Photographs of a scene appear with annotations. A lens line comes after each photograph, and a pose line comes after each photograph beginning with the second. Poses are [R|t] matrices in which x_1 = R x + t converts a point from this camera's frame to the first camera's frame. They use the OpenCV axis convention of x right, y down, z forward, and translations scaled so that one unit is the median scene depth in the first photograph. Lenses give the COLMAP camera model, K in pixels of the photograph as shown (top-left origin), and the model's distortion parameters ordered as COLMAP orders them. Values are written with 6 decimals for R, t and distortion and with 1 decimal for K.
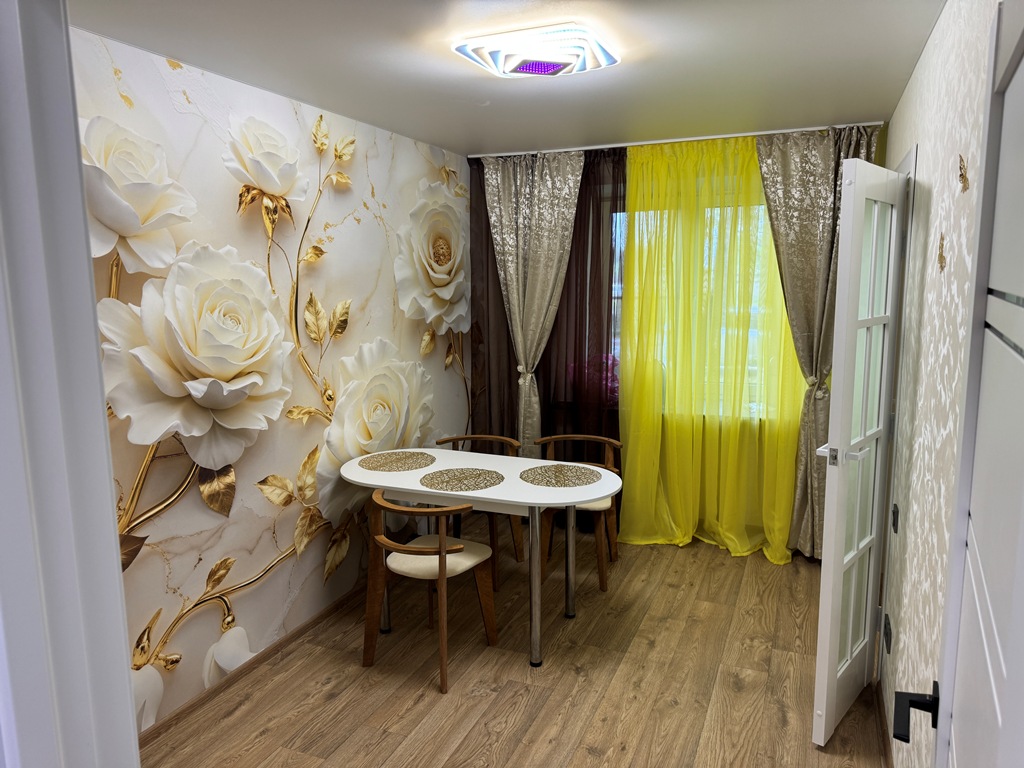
lens RADIAL K [[717.7, 0, 519.3], [0, 717.7, 382.8], [0, 0, 1]] dist [0.165536, -0.333559]
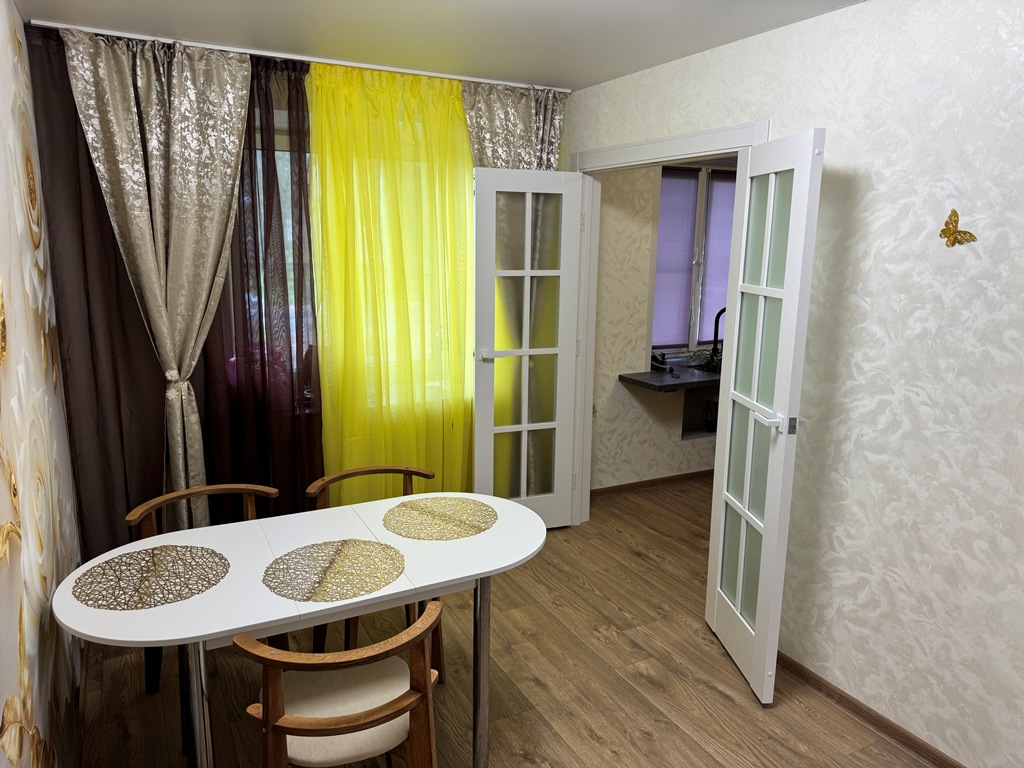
lens RADIAL K [[727.2, 0, 510.7], [0, 727.2, 376.9], [0, 0, 1]] dist [0.033335, -0.035773]
pose [[0.634526, -0.127183, 0.762366, -0.324962], [0.089141, 0.991828, 0.091271, -0.053764], [-0.767744, 0.010045, 0.640678, 0.358215]]
